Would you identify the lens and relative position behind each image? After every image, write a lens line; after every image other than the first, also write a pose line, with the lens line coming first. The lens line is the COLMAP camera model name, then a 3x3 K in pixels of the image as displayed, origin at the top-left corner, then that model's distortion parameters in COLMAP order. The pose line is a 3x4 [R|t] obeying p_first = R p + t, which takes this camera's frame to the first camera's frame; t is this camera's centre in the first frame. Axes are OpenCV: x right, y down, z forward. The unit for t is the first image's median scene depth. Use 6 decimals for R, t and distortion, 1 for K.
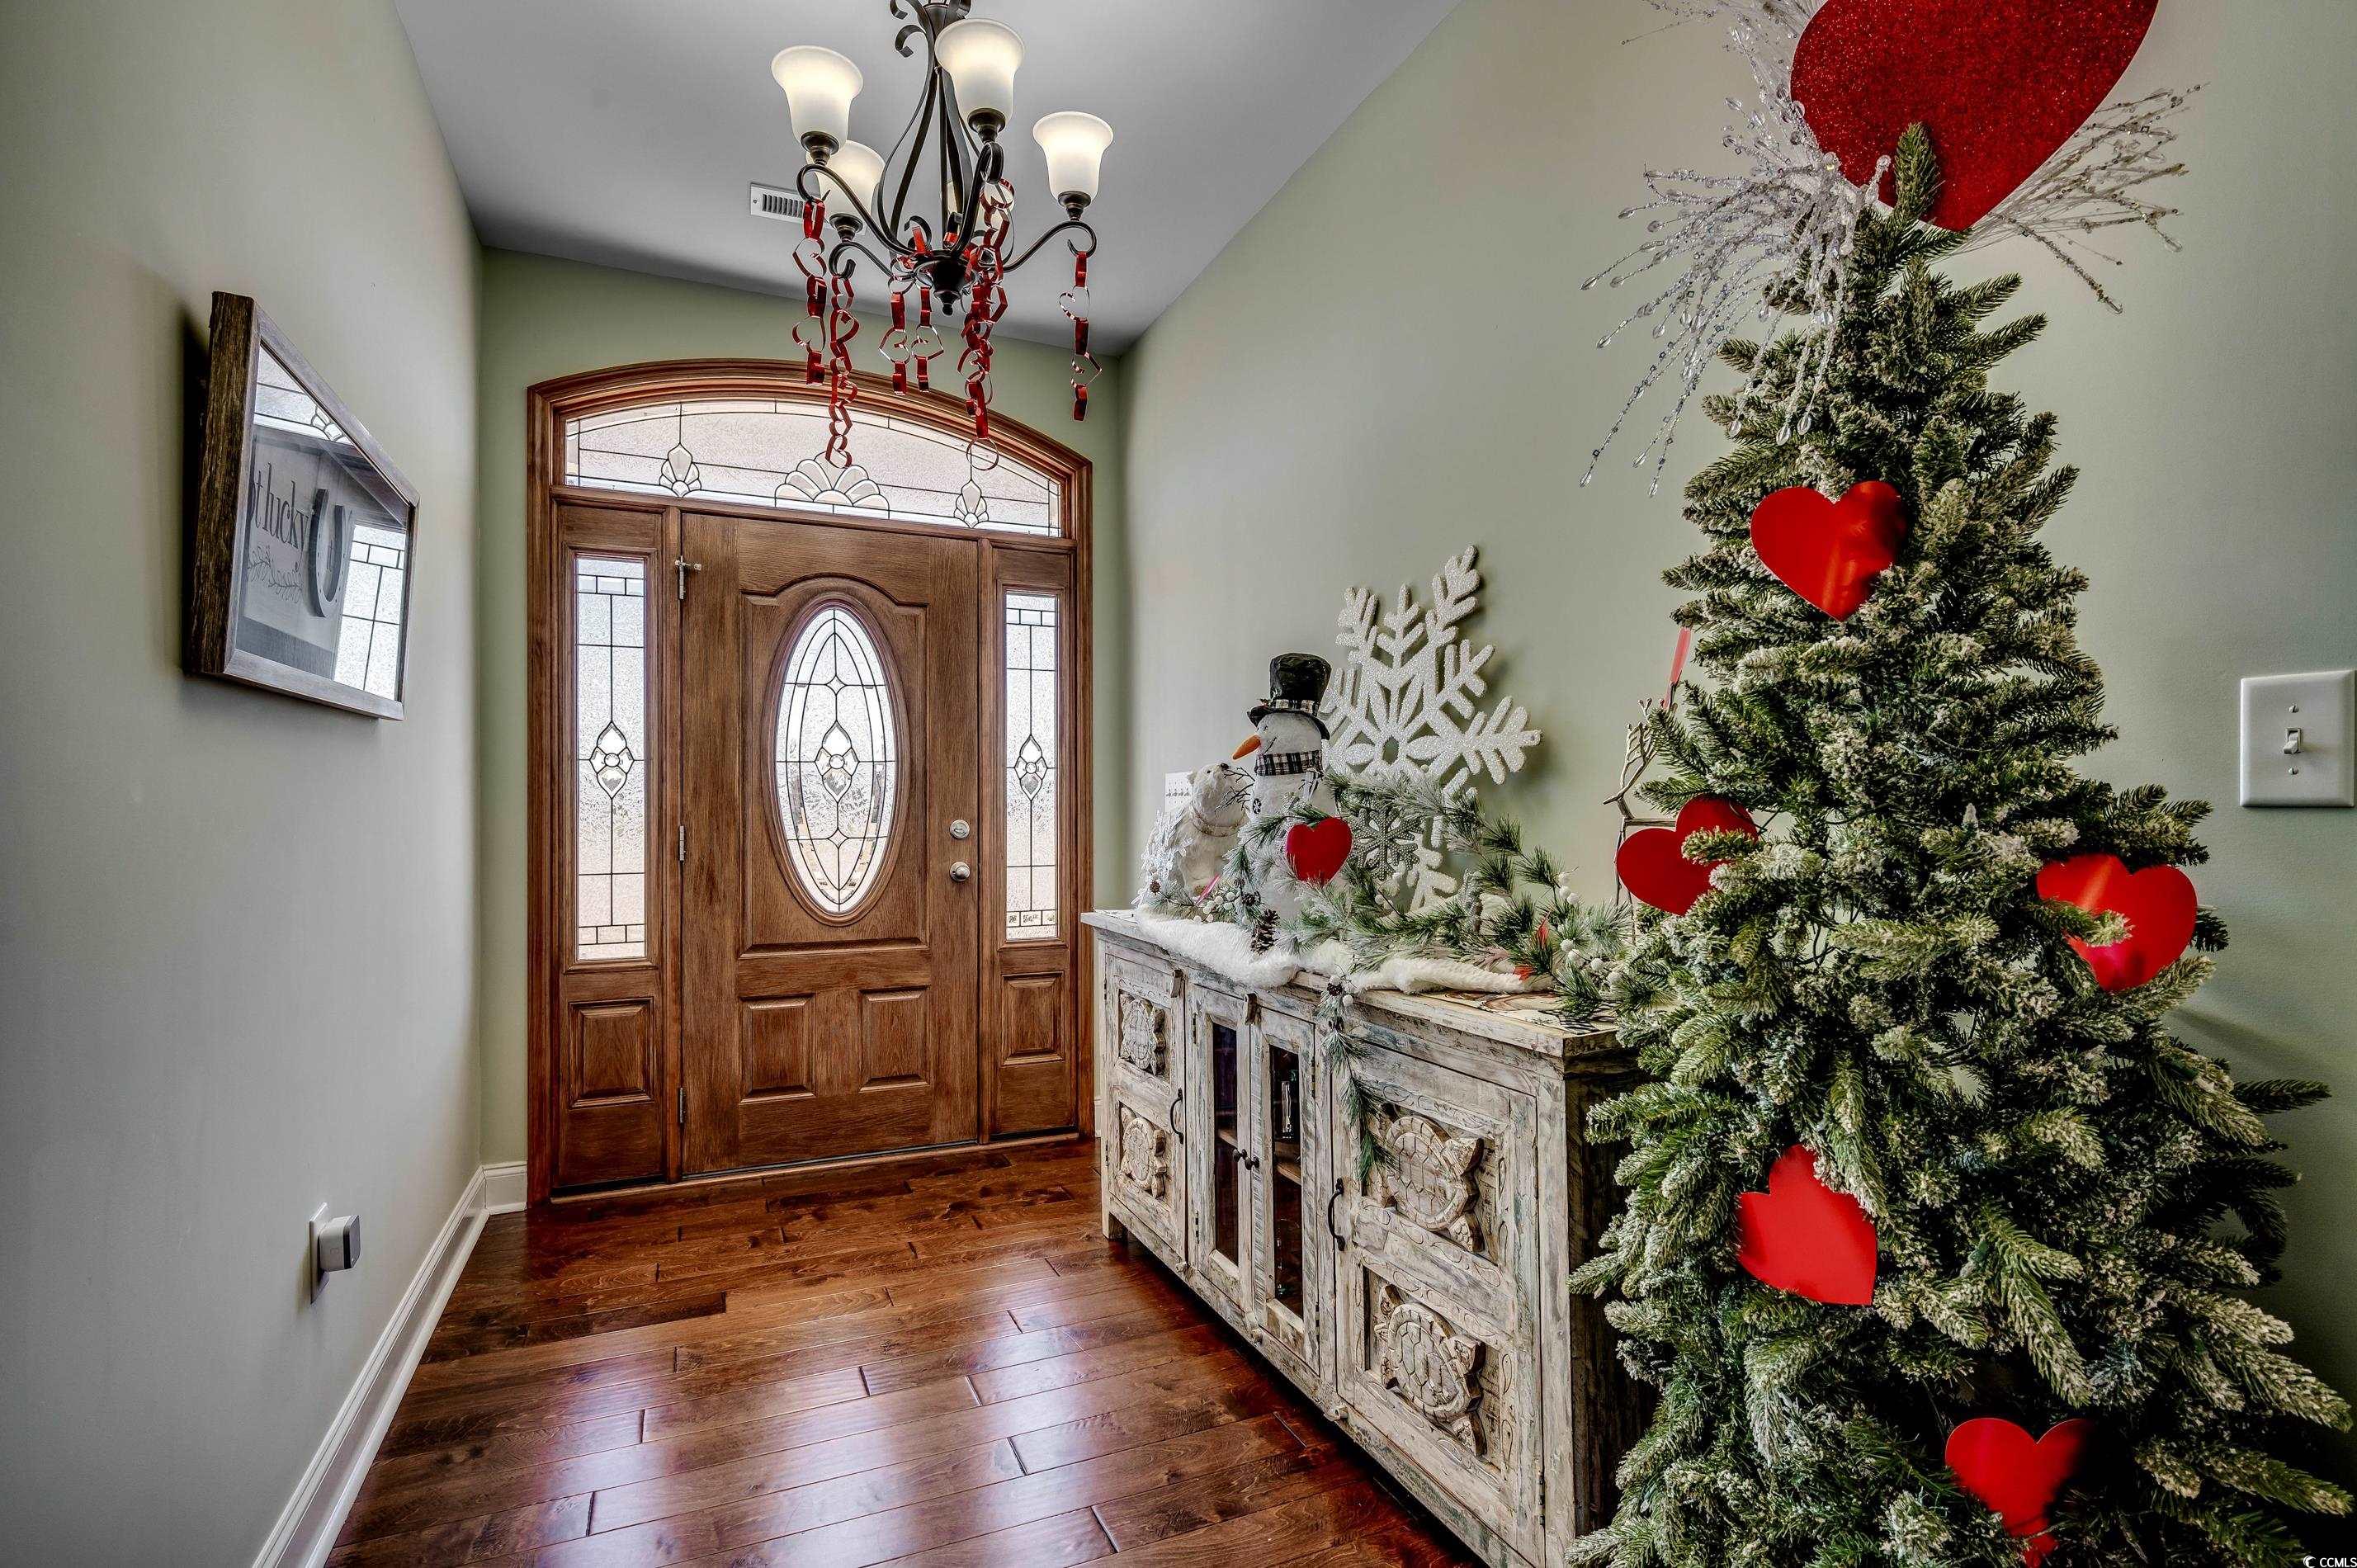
lens RADIAL K [[1137.6, 0, 1178.9], [0, 1137.6, 806.3], [0, 0, 1]] dist [-0.001367, -0.001087]
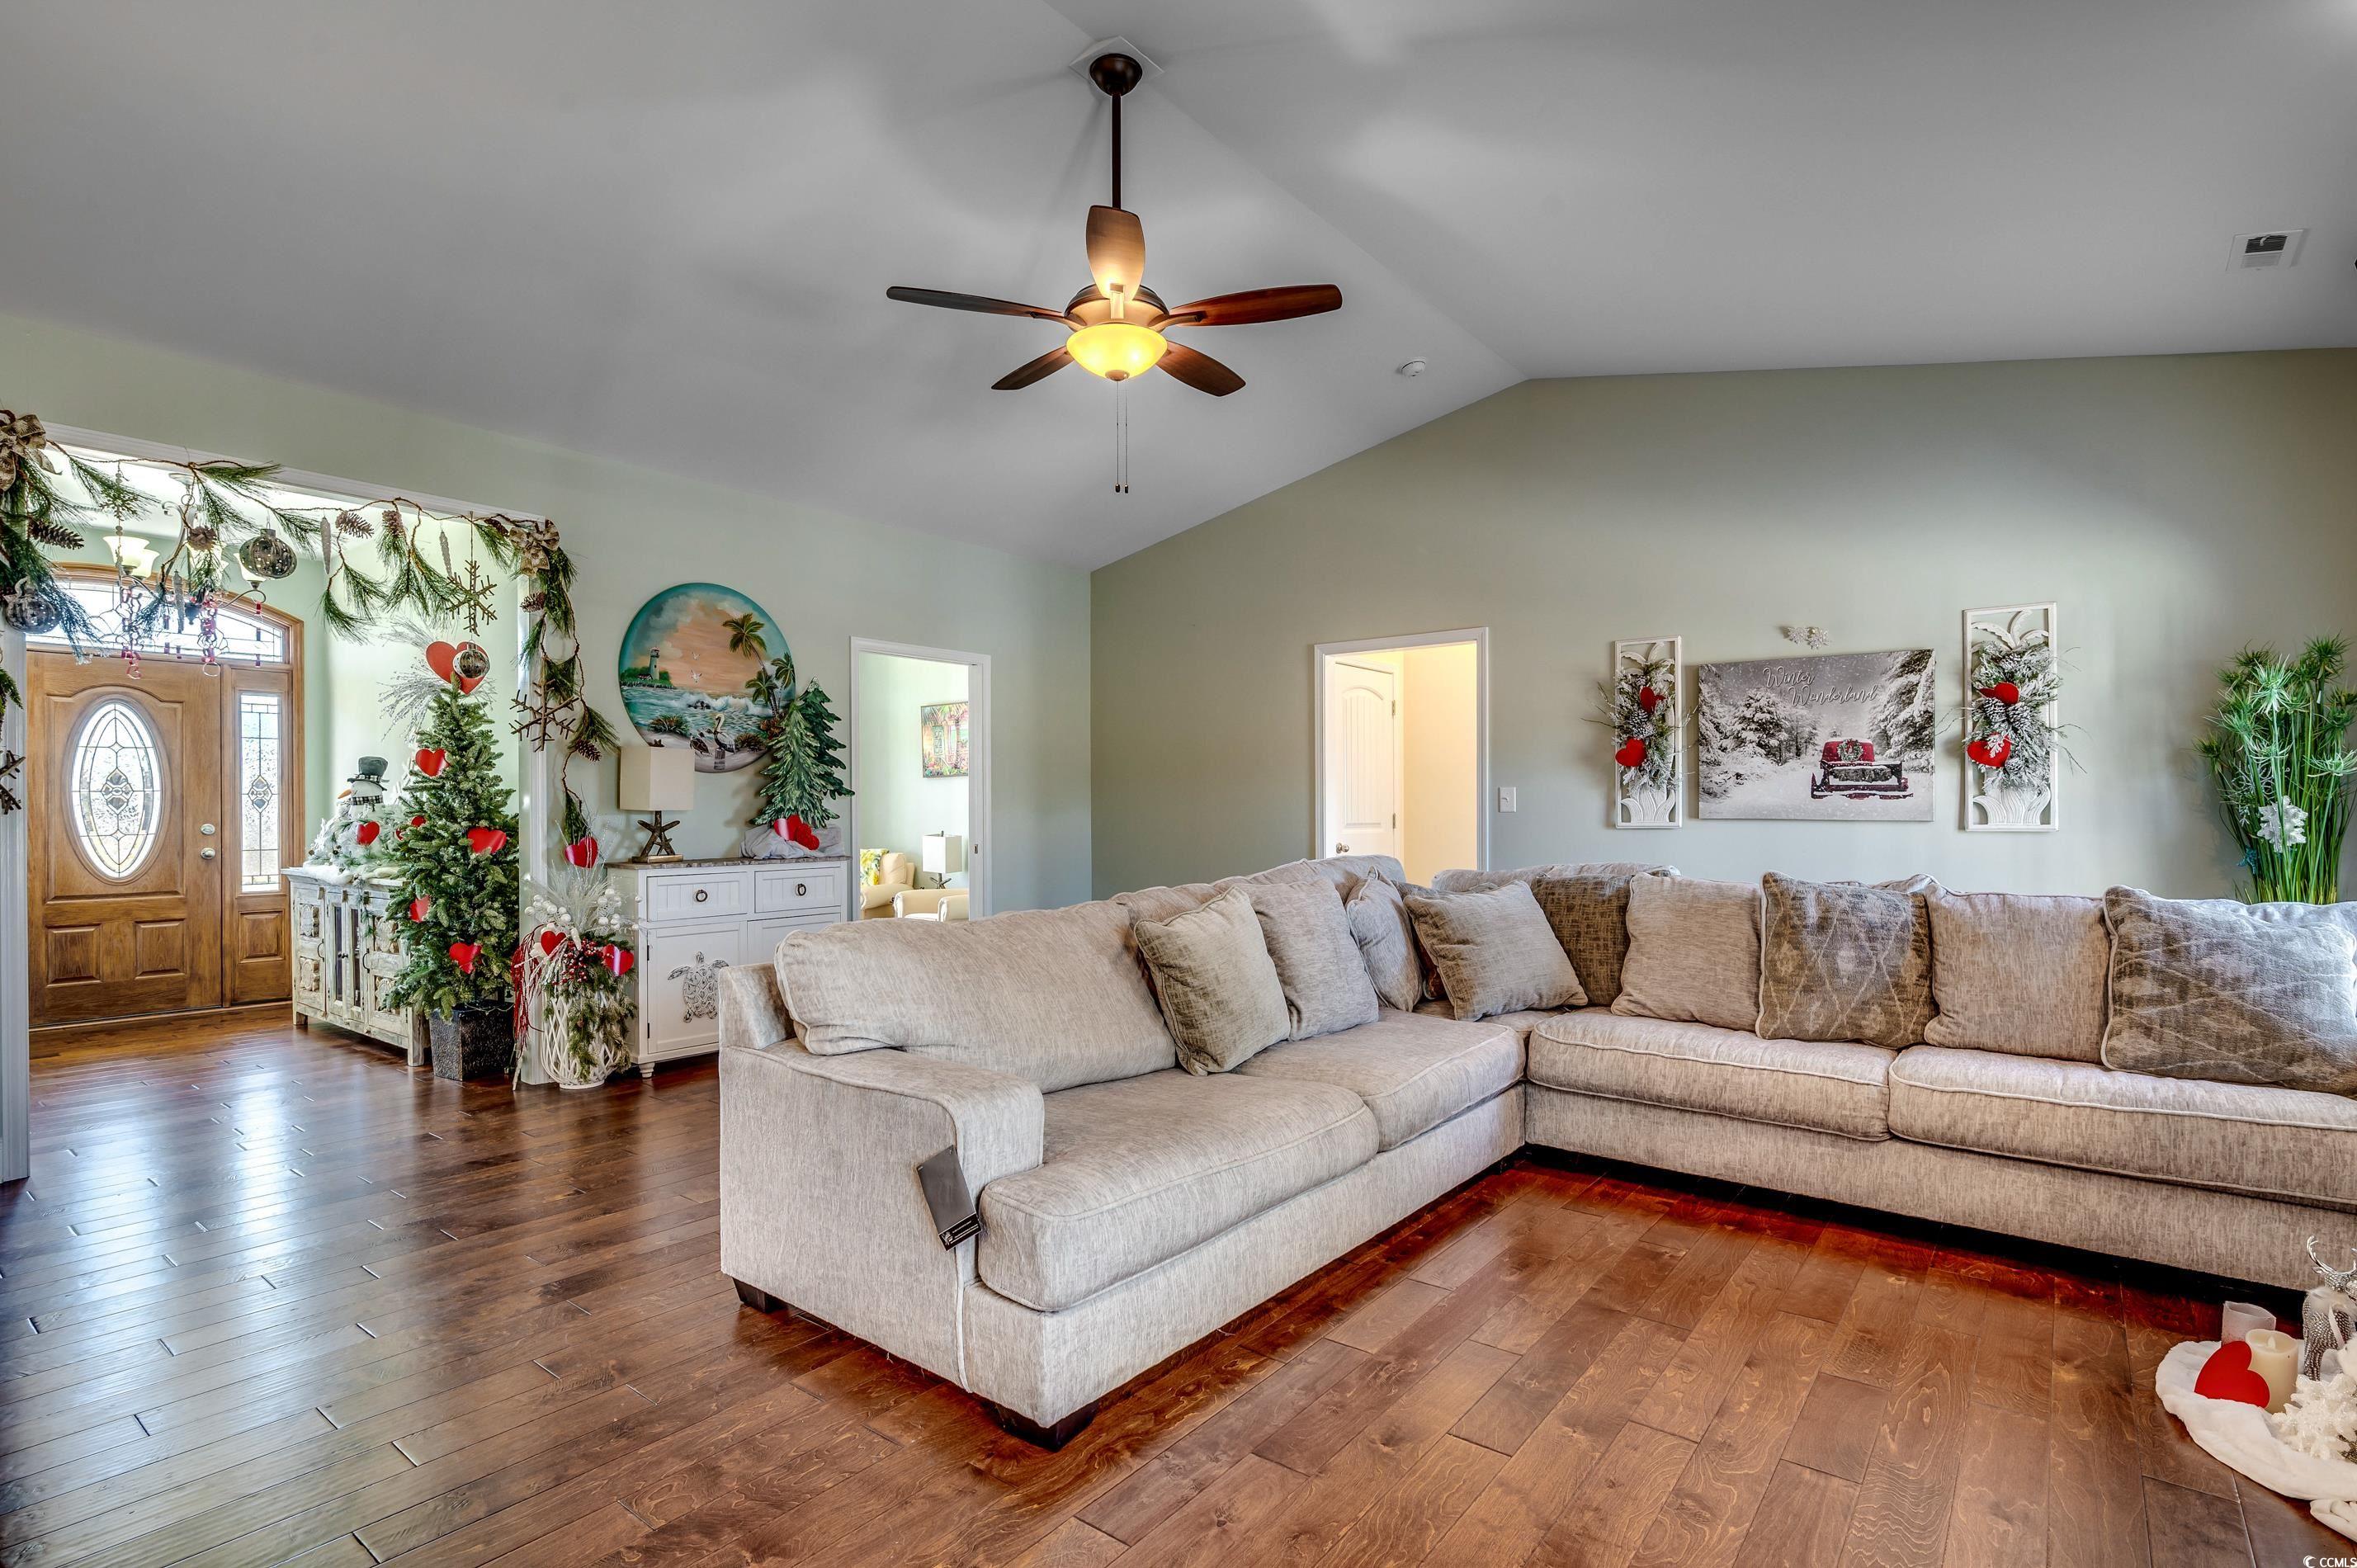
lens RADIAL K [[1137.6, 0, 1178.9], [0, 1137.6, 806.3], [0, 0, 1]] dist [-0.001367, -0.001087]
pose [[0.879042, -0.001803, 0.476741, 0.298023], [0.001415, 0.999998, 0.001173, -0.015731], [-0.476742, -0.000357, 0.879043, -1.294262]]
